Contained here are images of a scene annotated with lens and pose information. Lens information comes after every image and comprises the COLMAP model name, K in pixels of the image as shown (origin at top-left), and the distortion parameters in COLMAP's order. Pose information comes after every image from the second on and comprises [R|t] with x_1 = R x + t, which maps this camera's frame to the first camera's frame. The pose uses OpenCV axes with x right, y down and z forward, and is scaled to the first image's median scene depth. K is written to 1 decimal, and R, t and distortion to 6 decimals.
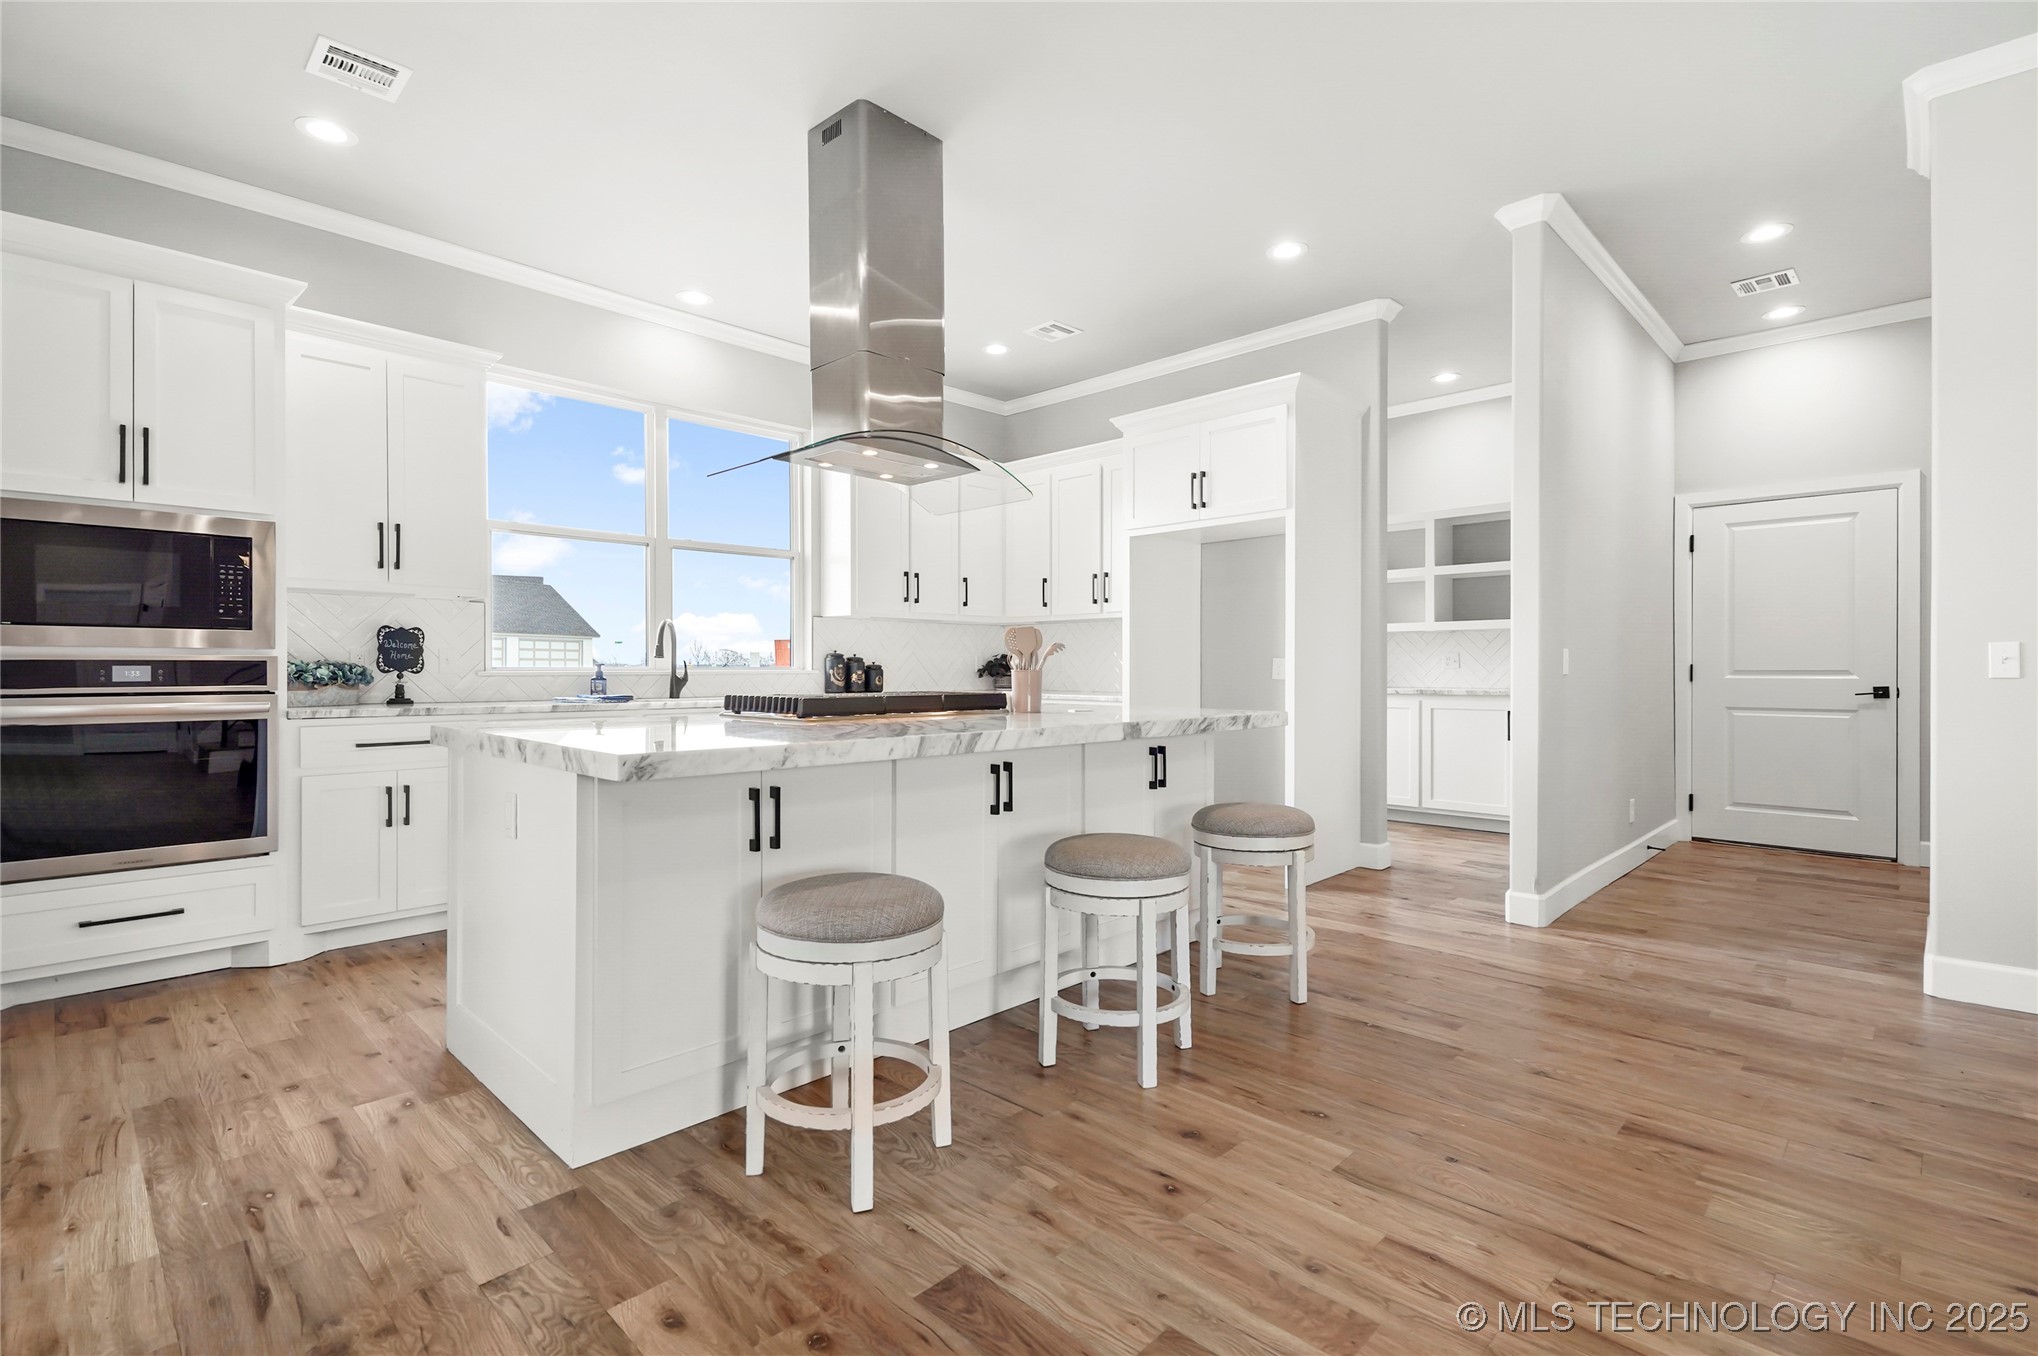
lens RADIAL K [[942.6, 0, 1014.6], [0, 942.6, 673.1], [0, 0, 1]] dist [0.029174, -0.014918]
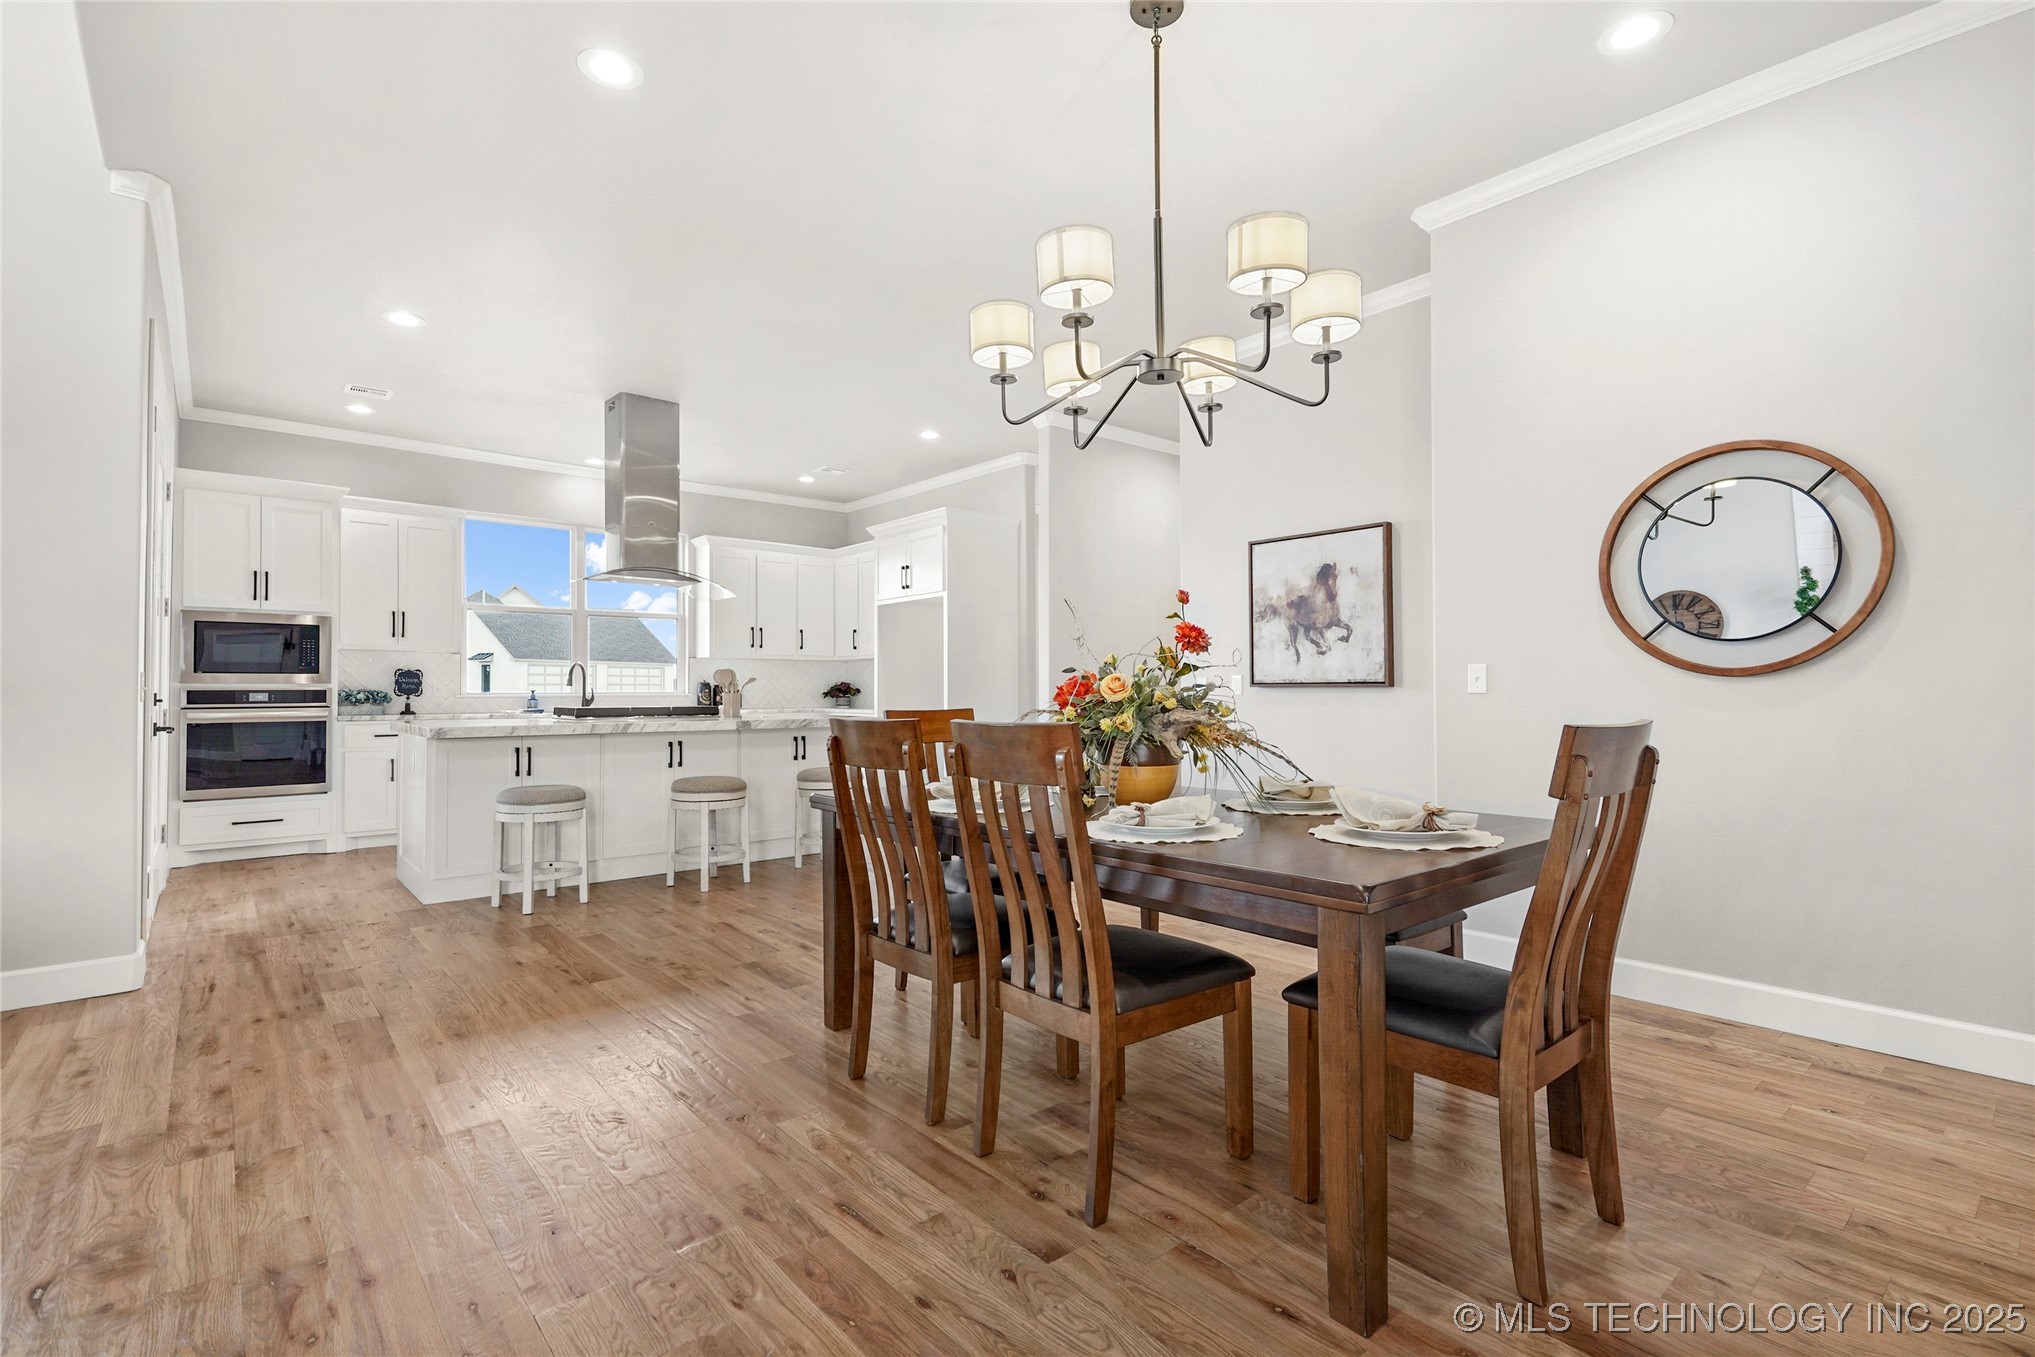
lens RADIAL K [[927.0, 0, 1016.8], [0, 927.0, 682.3], [0, 0, 1]] dist [0.027361, -0.010234]
pose [[0.996495, -0.004655, -0.083525, 0.631898], [0.003473, 0.999892, -0.014295, 0.002755], [0.083583, 0.013955, 0.996403, -0.635444]]
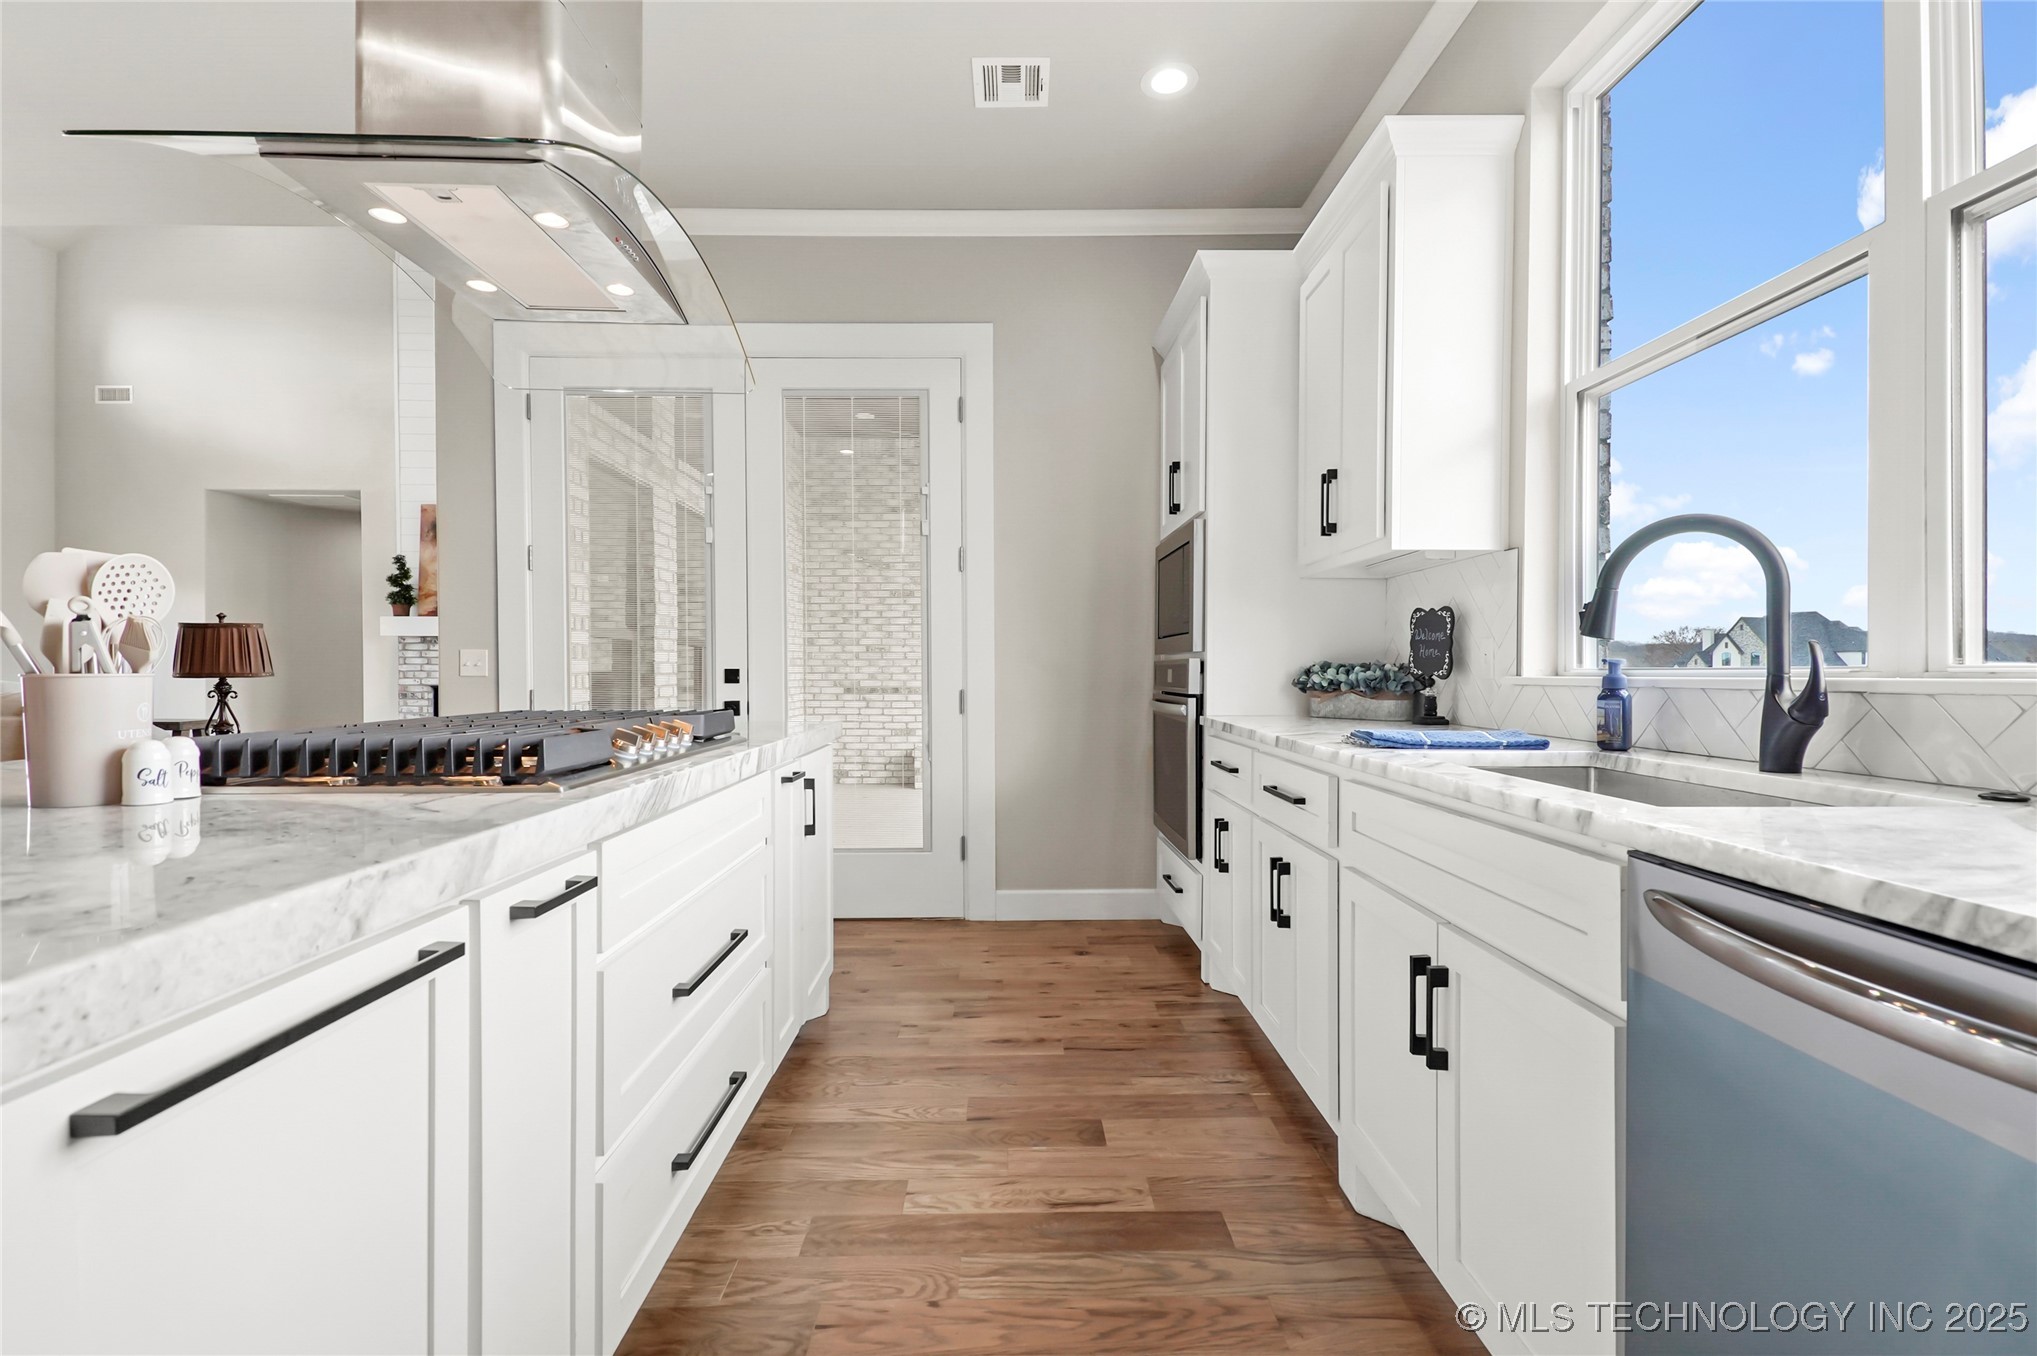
lens RADIAL K [[927.9, 0, 1017.8], [0, 927.9, 681.8], [0, 0, 1]] dist [0.027361, -0.010234]
pose [[-0.702783, 0.006148, -0.711378, 0.017156], [-0.004943, 0.999896, 0.013525, -0.005002], [0.711387, 0.013021, -0.702679, 1.328784]]
